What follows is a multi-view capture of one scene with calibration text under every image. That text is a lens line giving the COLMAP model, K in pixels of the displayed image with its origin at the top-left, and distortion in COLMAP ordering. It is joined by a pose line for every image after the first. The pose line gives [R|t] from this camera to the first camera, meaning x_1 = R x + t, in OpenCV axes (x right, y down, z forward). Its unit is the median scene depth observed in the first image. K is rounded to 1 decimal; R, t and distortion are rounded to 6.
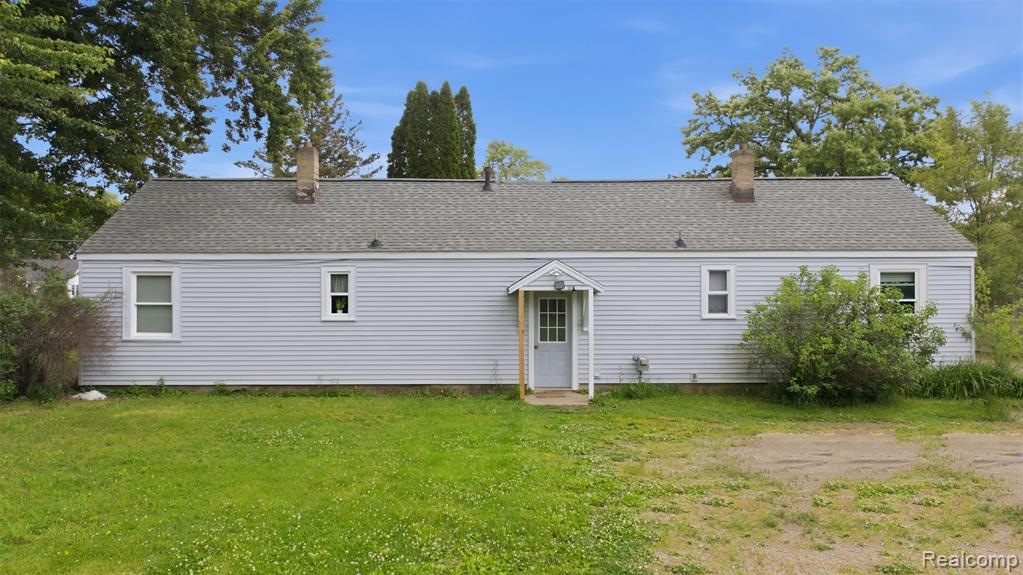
lens RADIAL K [[736.9, 0, 494.8], [0, 736.9, 310.2], [0, 0, 1]] dist [-0.018269, -0.001611]
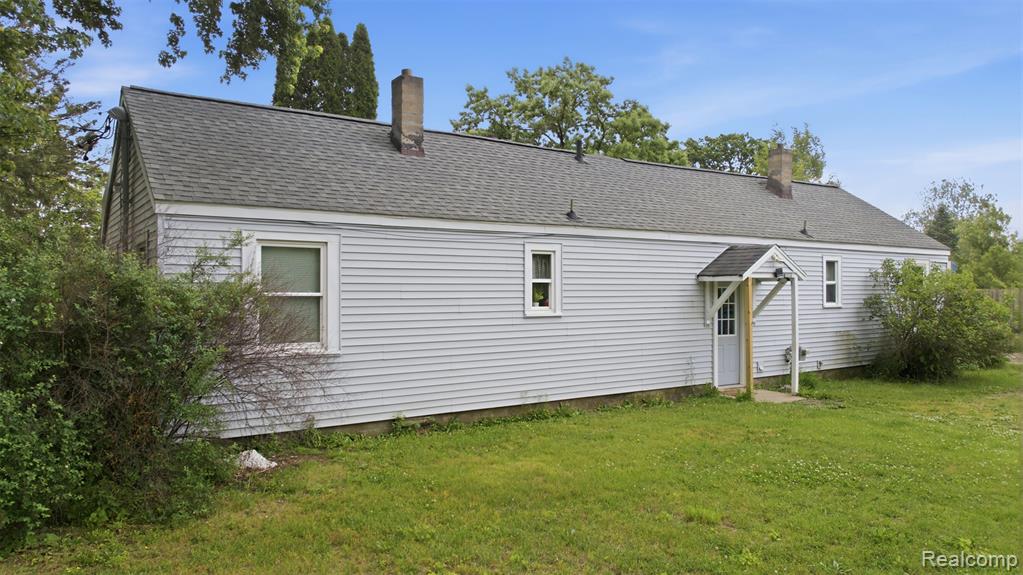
lens RADIAL K [[715.4, 0, 511.5], [0, 715.4, 287.5], [0, 0, 1]] dist [-0.005067, -0.000444]
pose [[0.825455, 0.003101, 0.564459, -0.645278], [0.006664, 0.999862, -0.015238, -0.004341], [-0.564428, 0.016340, 0.825320, 0.416819]]
